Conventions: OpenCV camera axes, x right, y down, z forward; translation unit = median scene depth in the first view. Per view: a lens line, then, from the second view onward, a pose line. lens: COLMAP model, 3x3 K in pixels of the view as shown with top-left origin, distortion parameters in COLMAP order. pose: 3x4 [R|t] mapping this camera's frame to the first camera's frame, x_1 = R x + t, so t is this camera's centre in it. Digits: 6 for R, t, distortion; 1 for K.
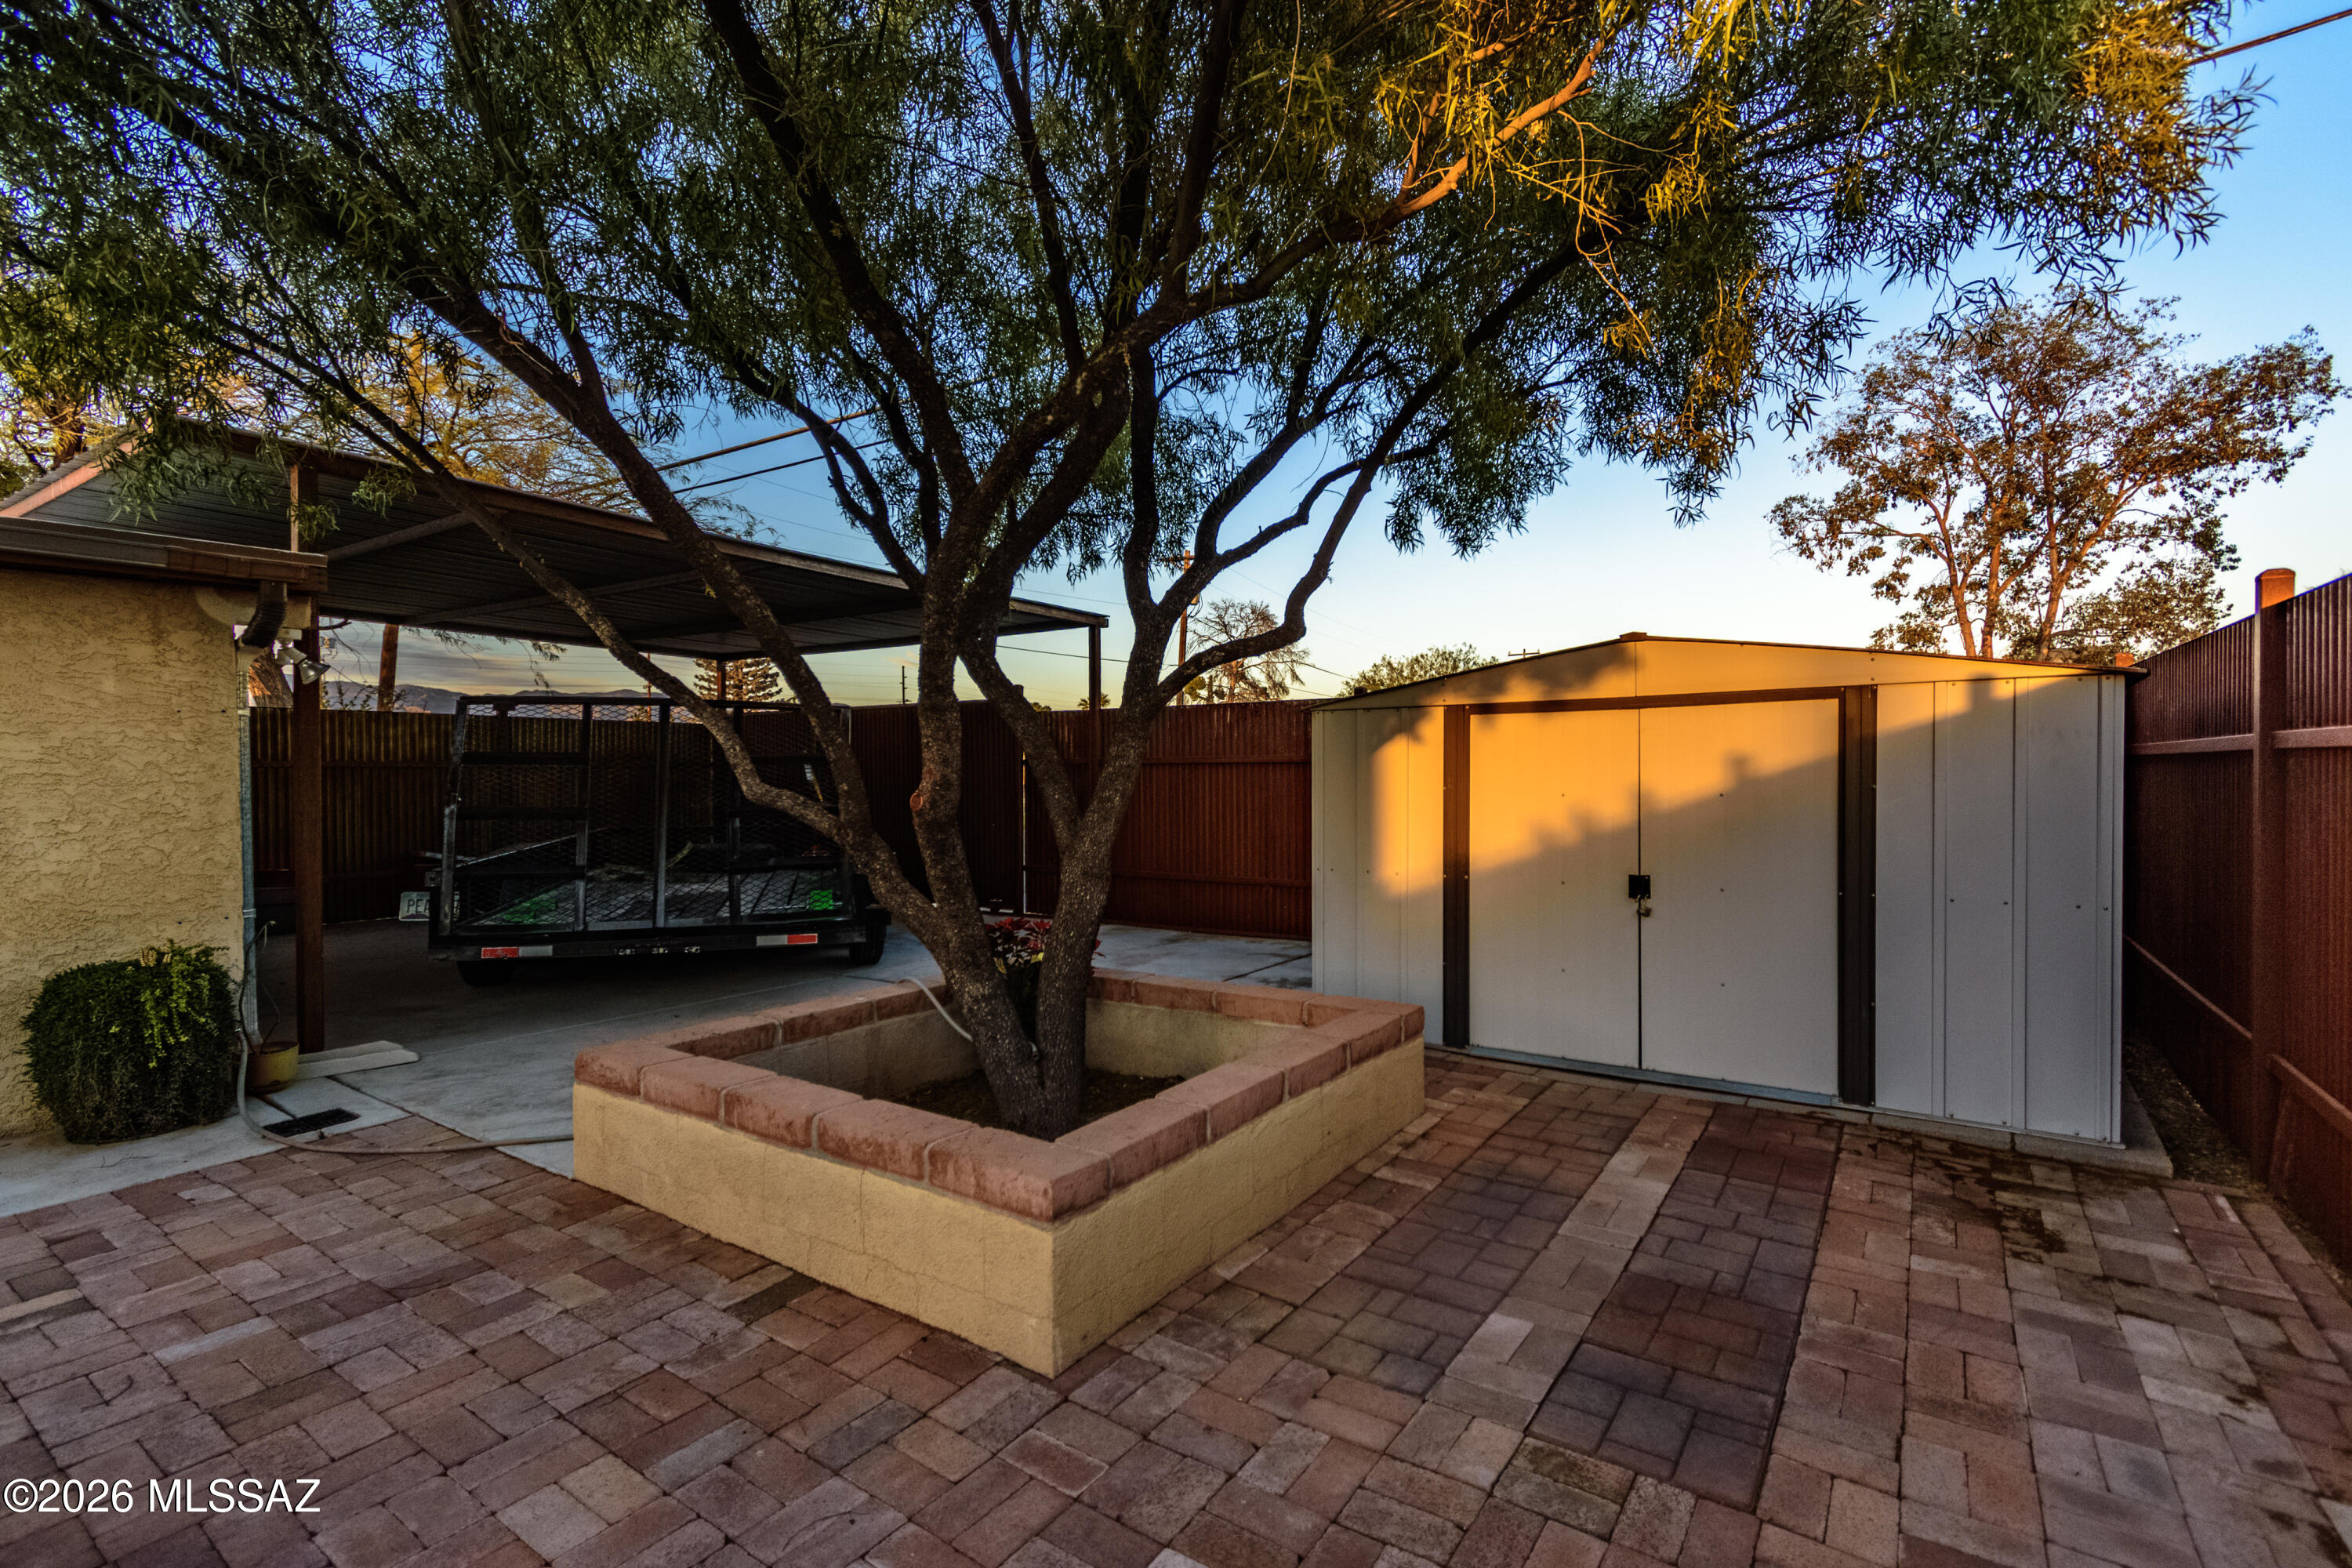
lens RADIAL K [[1079.4, 0, 1190.4], [0, 1079.4, 784.2], [0, 0, 1]] dist [0.000142, 0.000426]
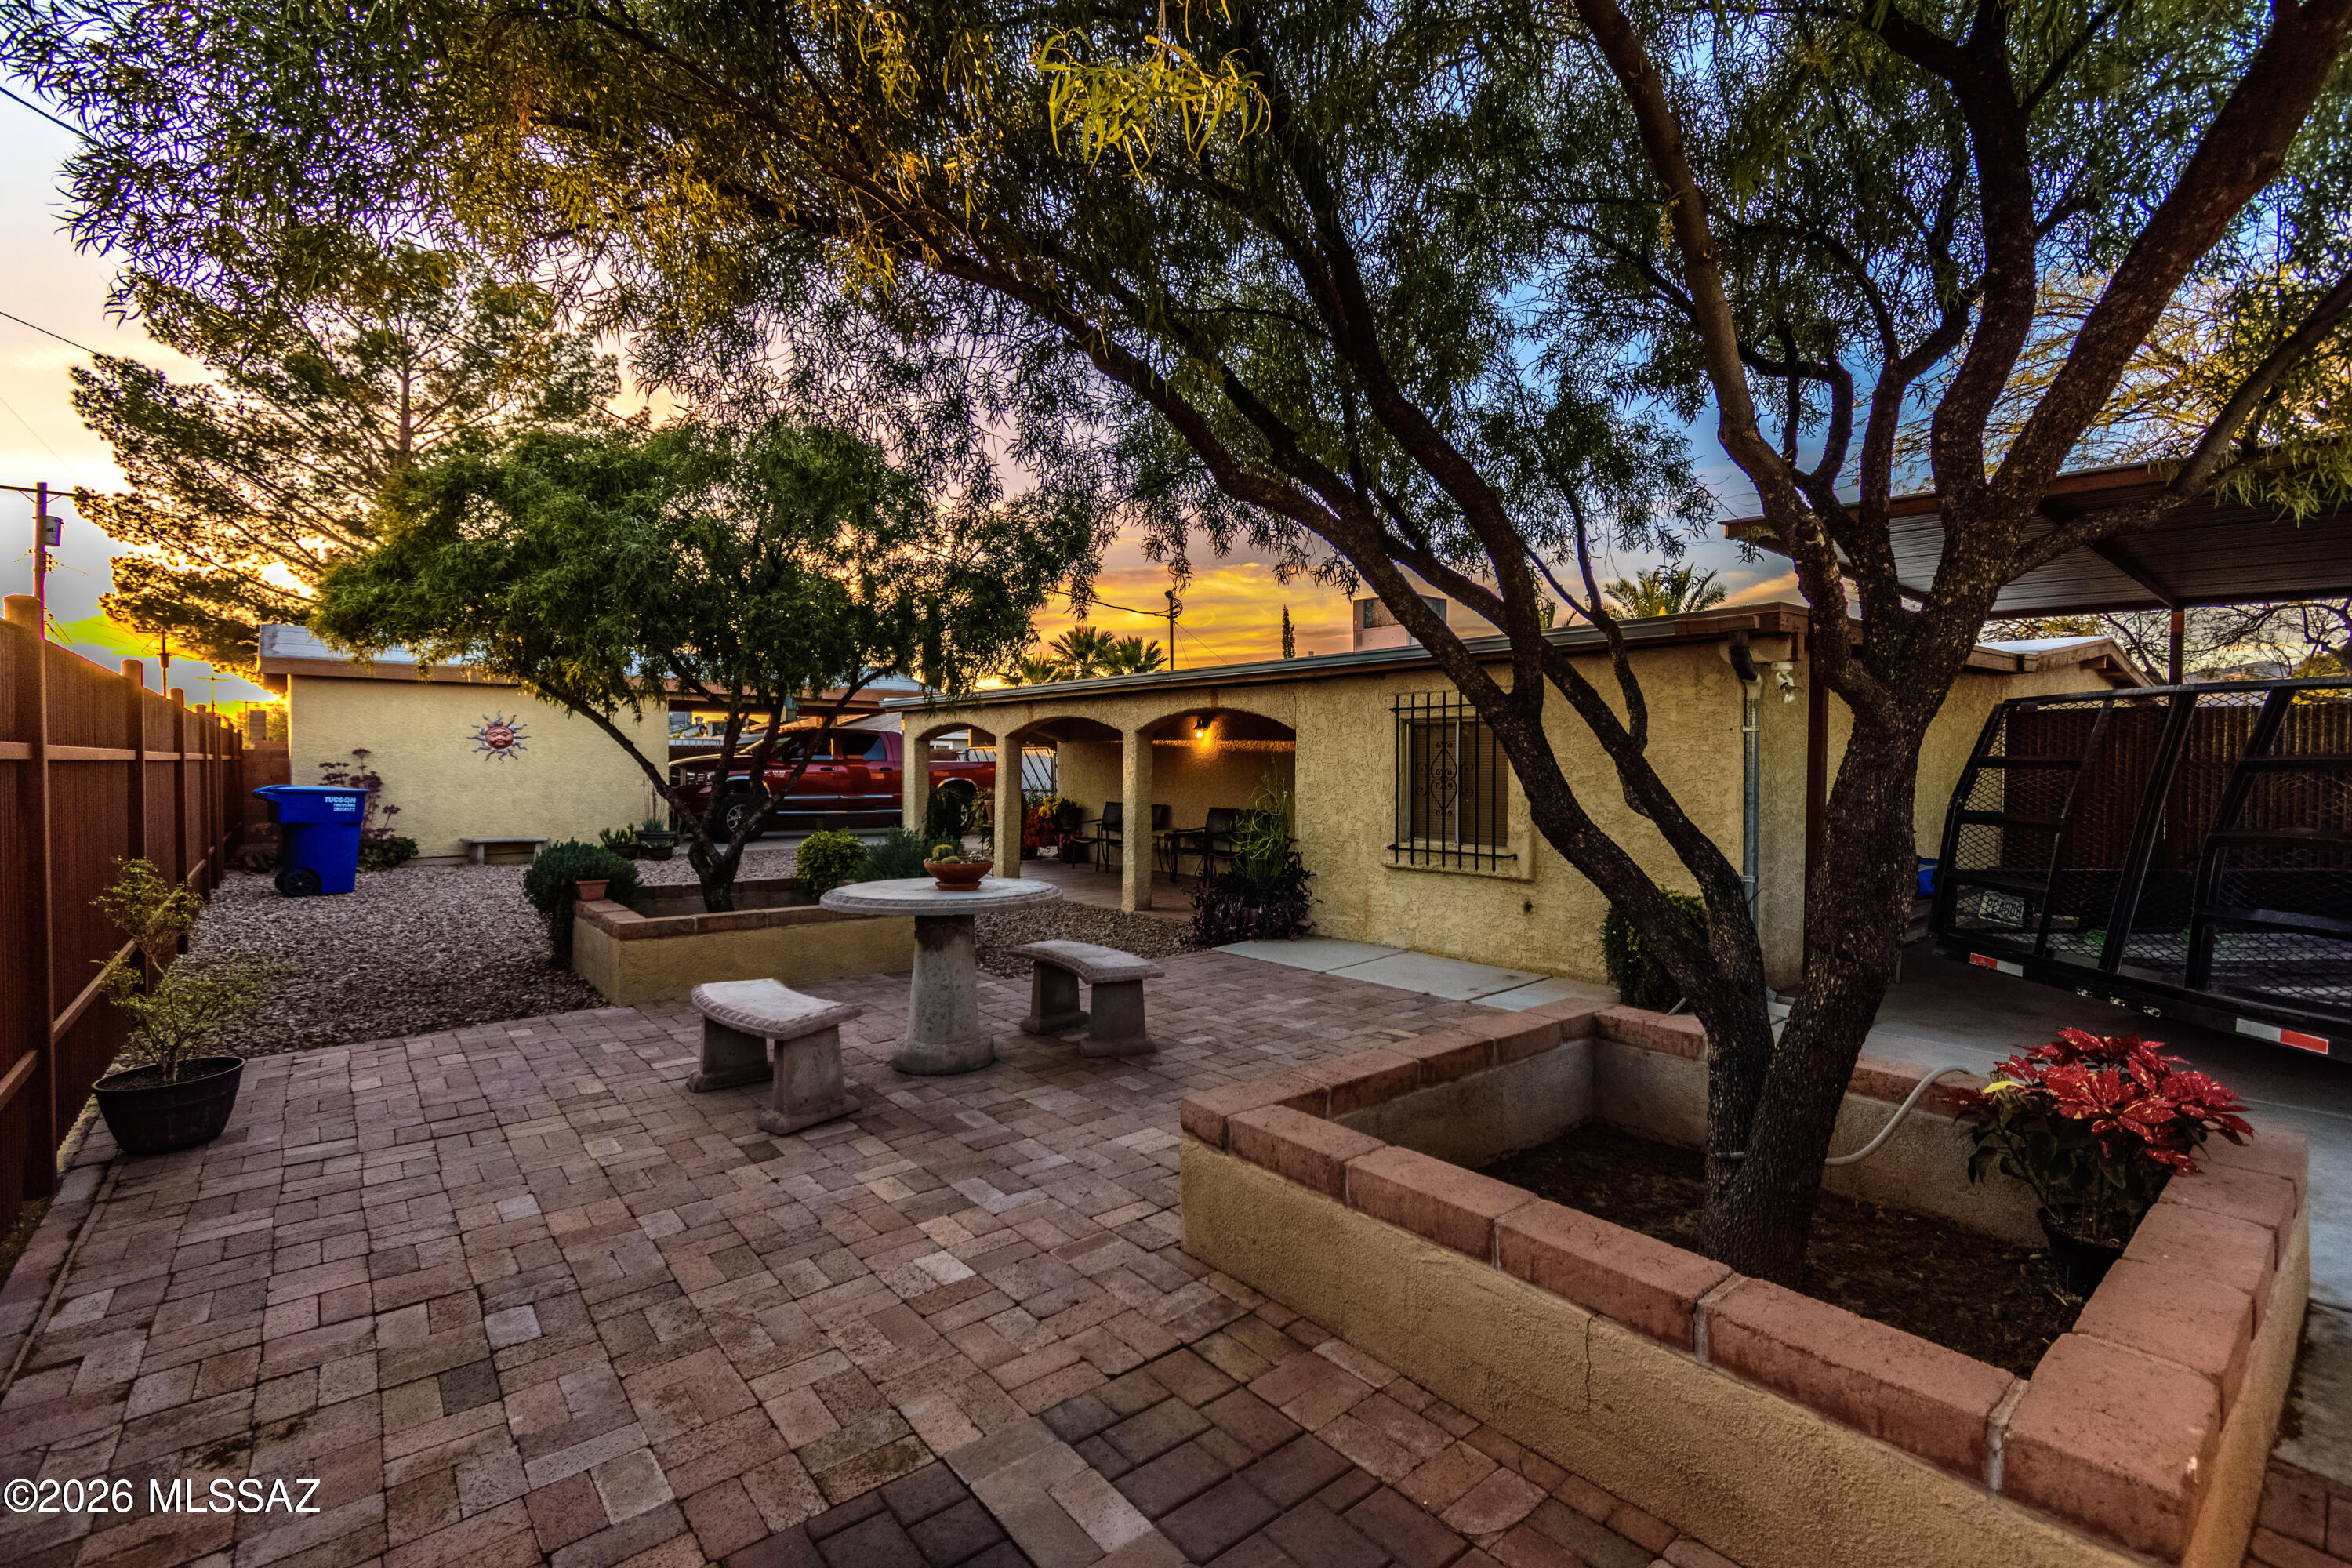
lens RADIAL K [[1038.6, 0, 1176.0], [0, 1038.6, 784.0], [0, 0, 1]] dist [0.001106, 0.000183]
pose [[-0.287204, 0.017870, -0.957703, 0.956693], [-0.017586, 0.999559, 0.023925, -0.024765], [0.957708, 0.023713, -0.286763, 1.231444]]
